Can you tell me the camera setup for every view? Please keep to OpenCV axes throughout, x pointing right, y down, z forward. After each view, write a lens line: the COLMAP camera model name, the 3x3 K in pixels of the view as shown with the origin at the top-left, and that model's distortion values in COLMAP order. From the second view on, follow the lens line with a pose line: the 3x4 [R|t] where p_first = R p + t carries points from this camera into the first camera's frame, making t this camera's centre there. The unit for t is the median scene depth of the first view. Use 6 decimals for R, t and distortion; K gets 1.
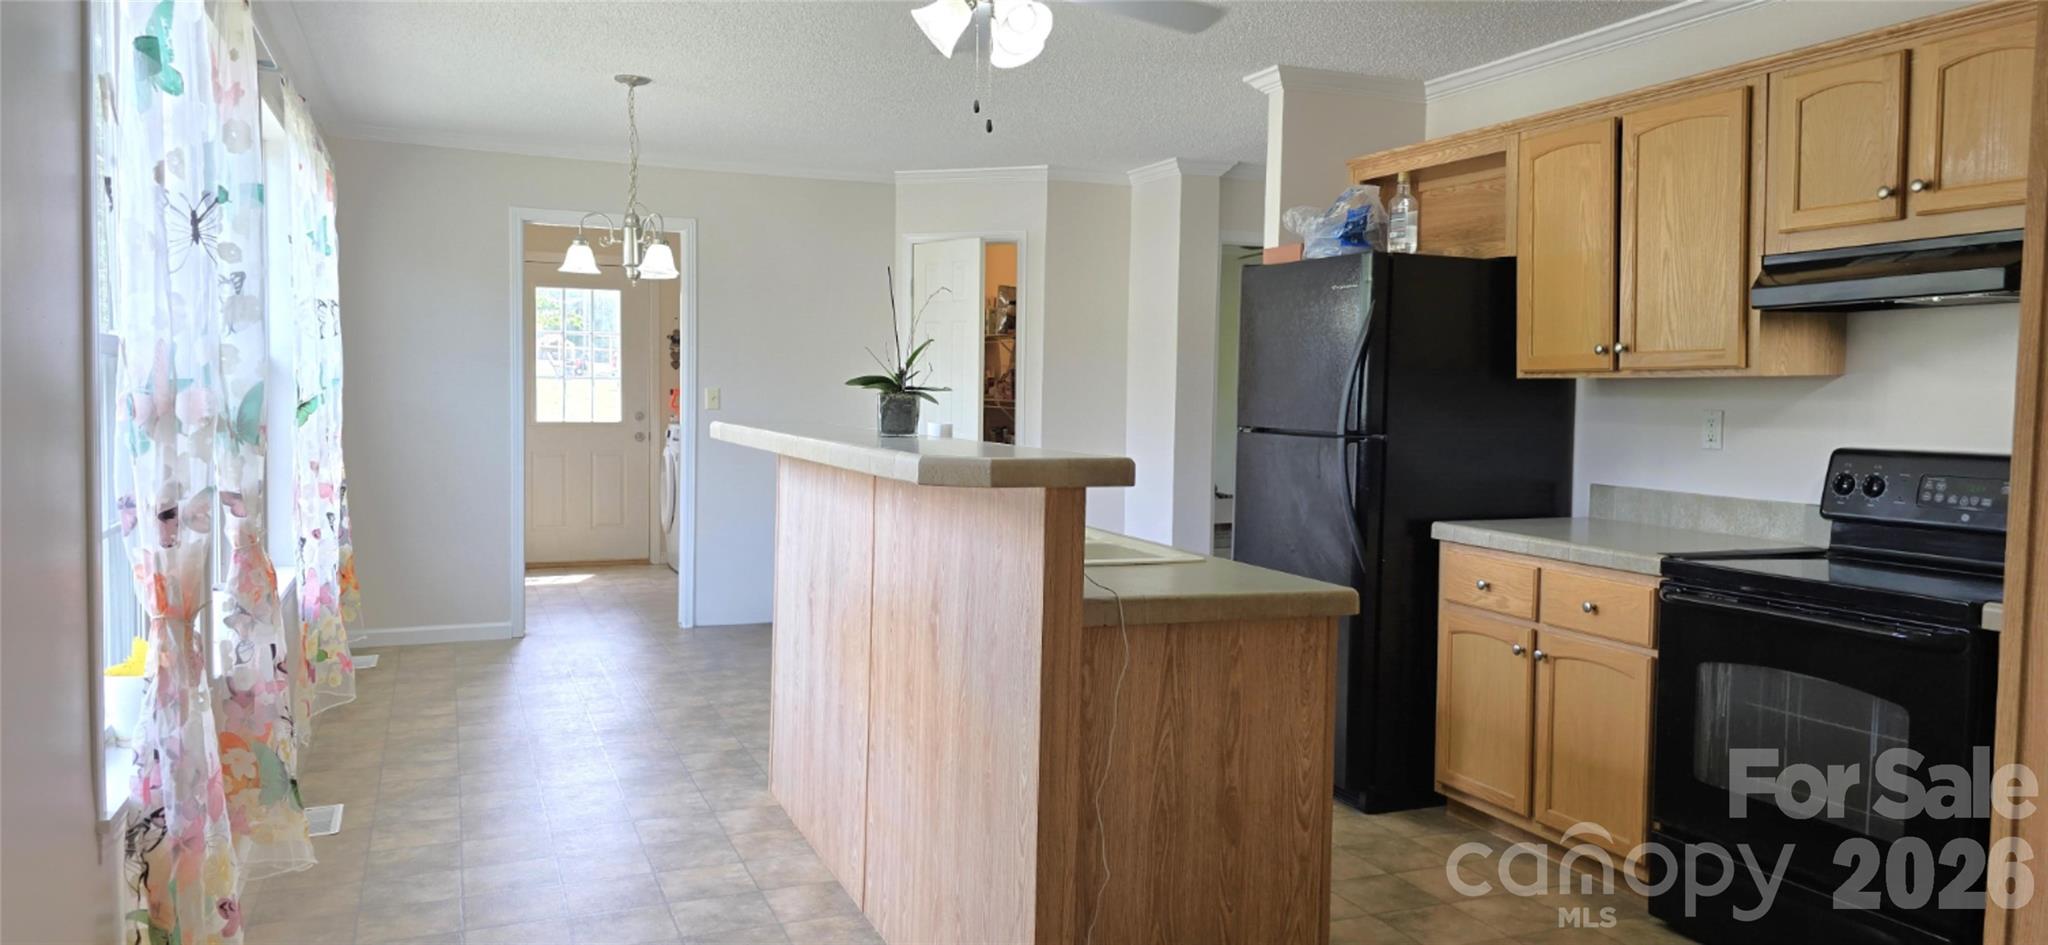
lens RADIAL K [[1381.5, 0, 1065.3], [0, 1381.5, 470.0], [0, 0, 1]] dist [0.004351, 0.000230]
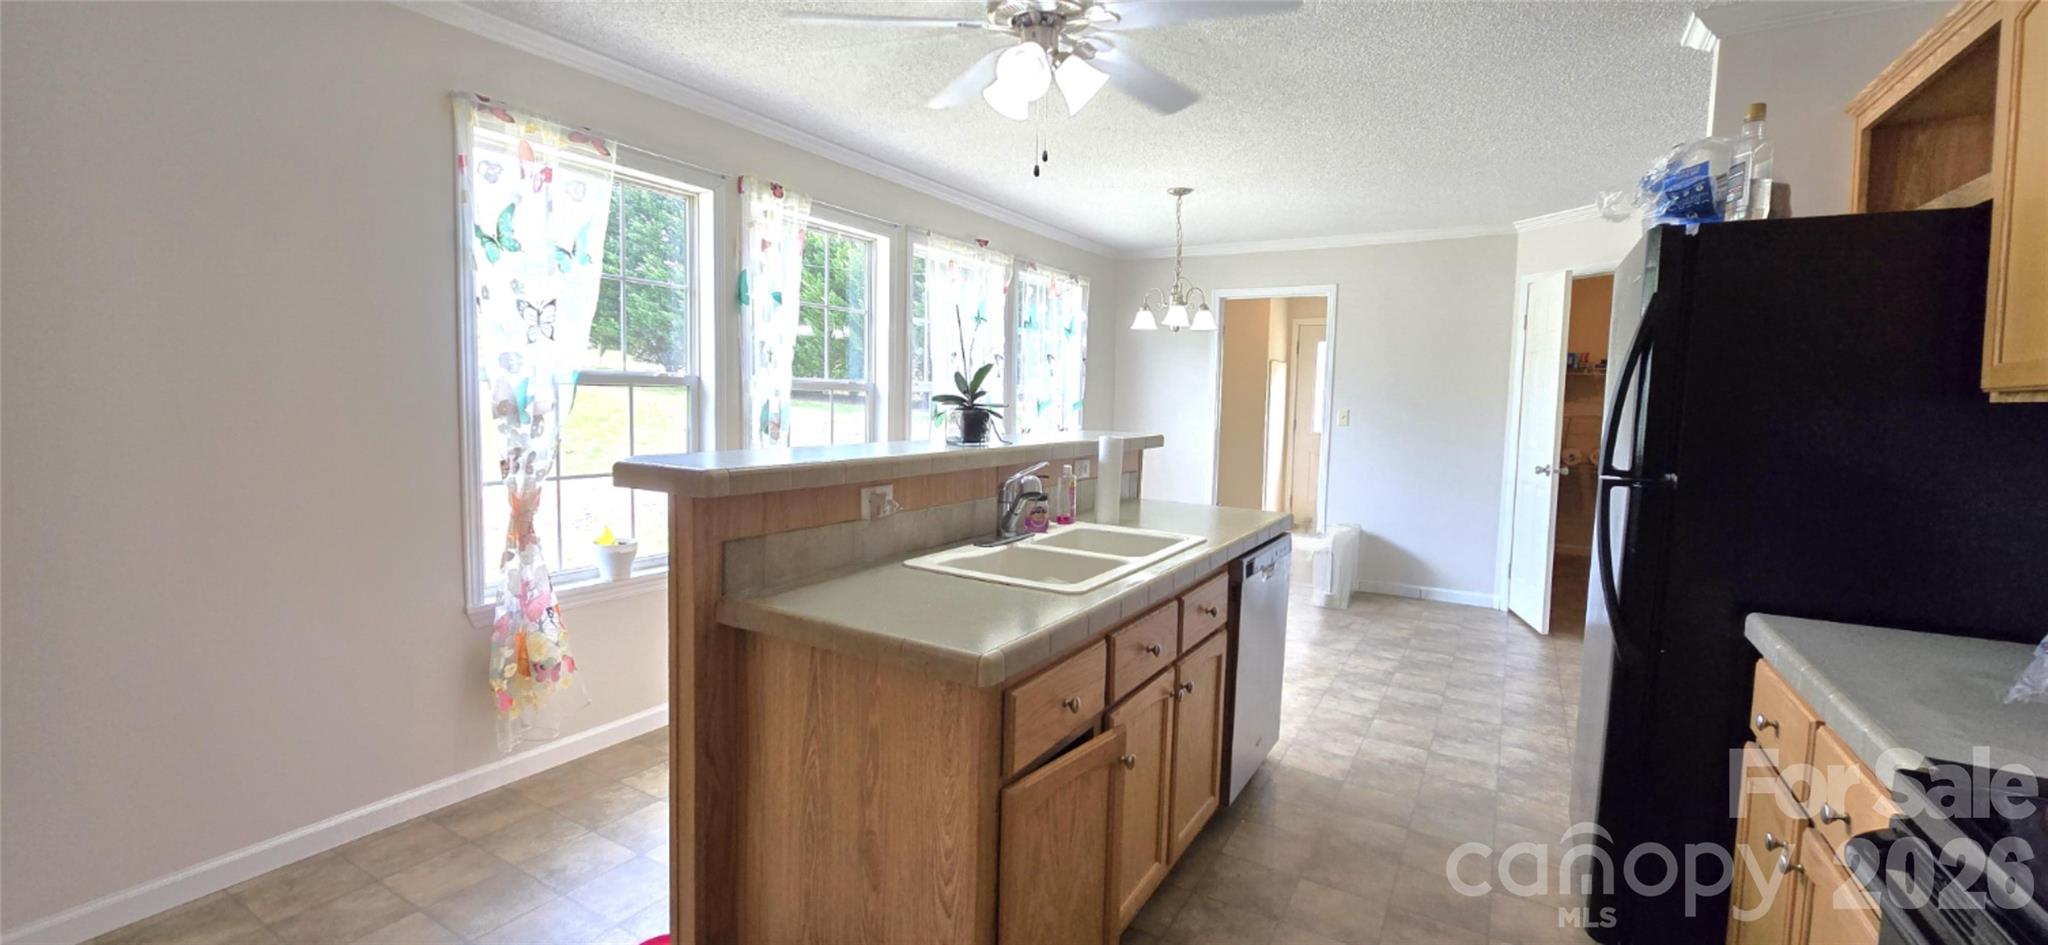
lens RADIAL K [[831.2, 0, 1014.7], [0, 831.2, 464.9], [0, 0, 1]] dist [-0.001542, 0.000487]
pose [[0.564777, 0.066334, -0.822574, 0.413011], [-0.059469, 0.997444, 0.039604, -0.031480], [0.823098, 0.026550, 0.567278, 0.495884]]
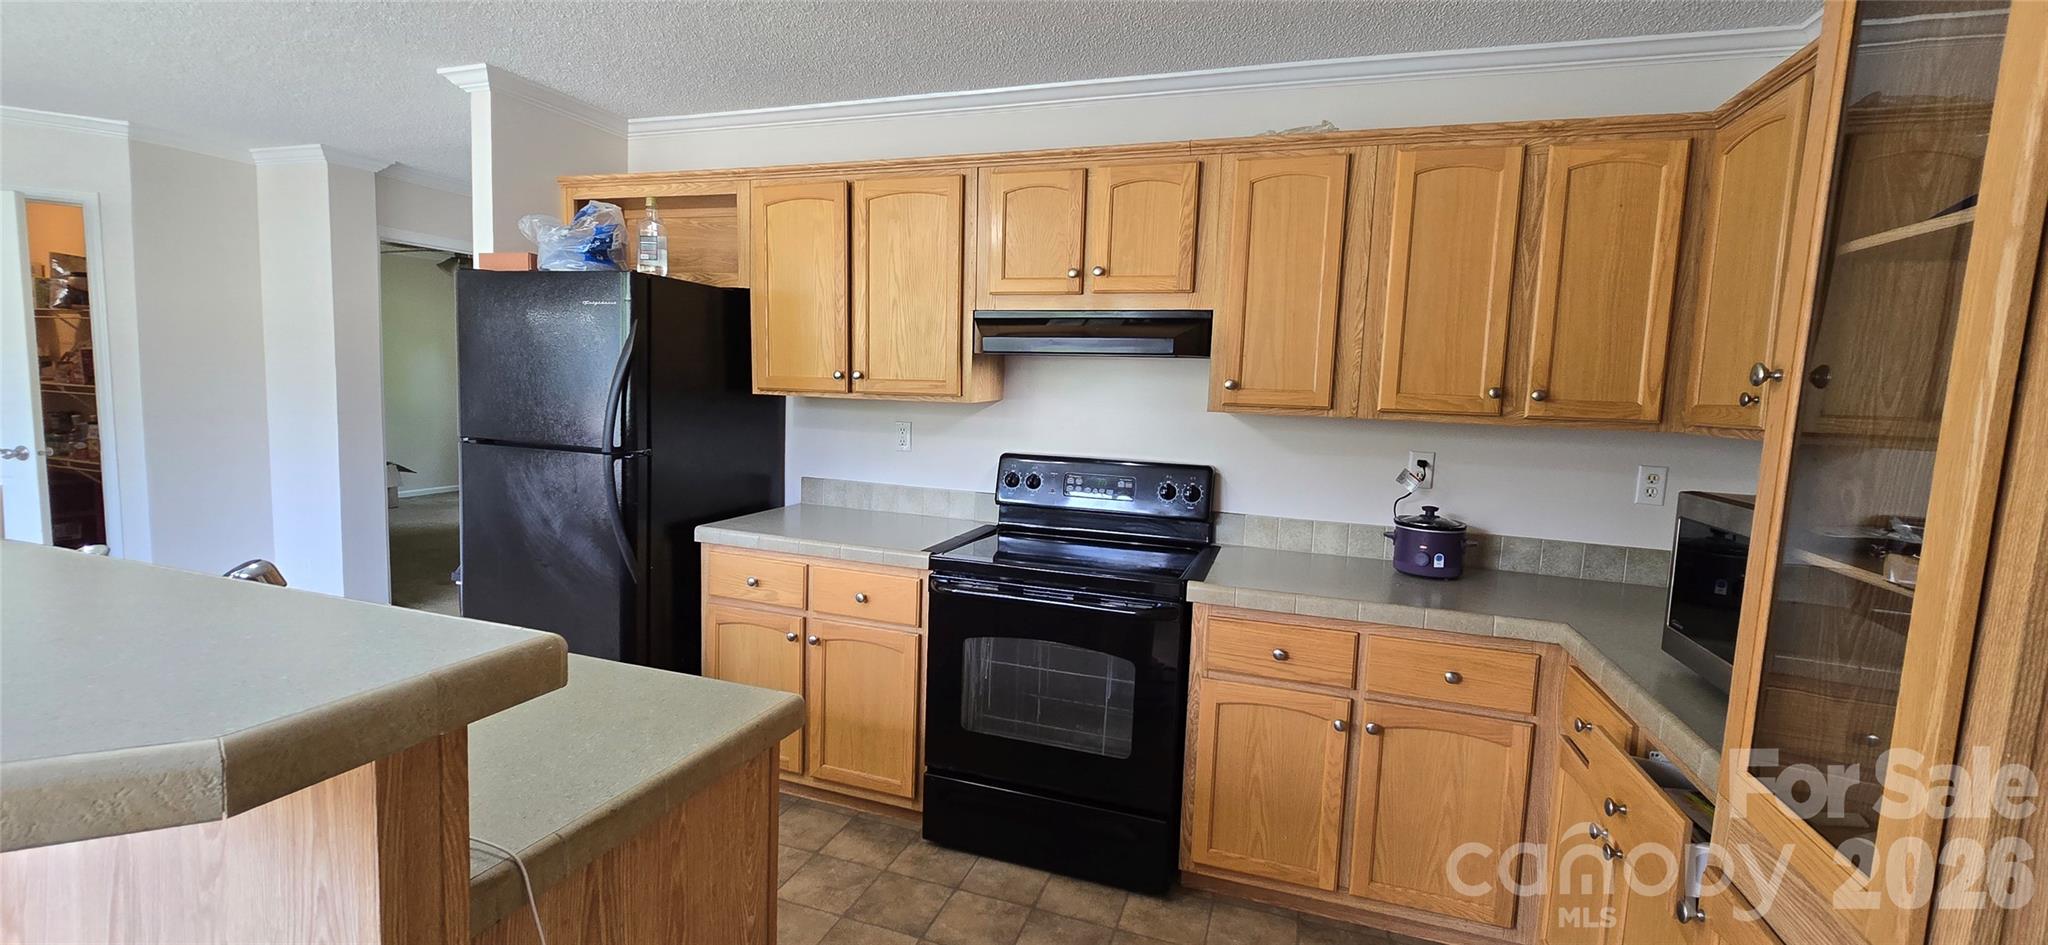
lens RADIAL K [[831.2, 0, 1014.7], [0, 831.2, 464.9], [0, 0, 1]] dist [-0.001542, 0.000487]
pose [[0.686614, -0.059453, 0.724587, -0.037295], [0.012740, 0.997482, 0.069772, -0.057077], [-0.726910, -0.038675, 0.685643, 0.384158]]
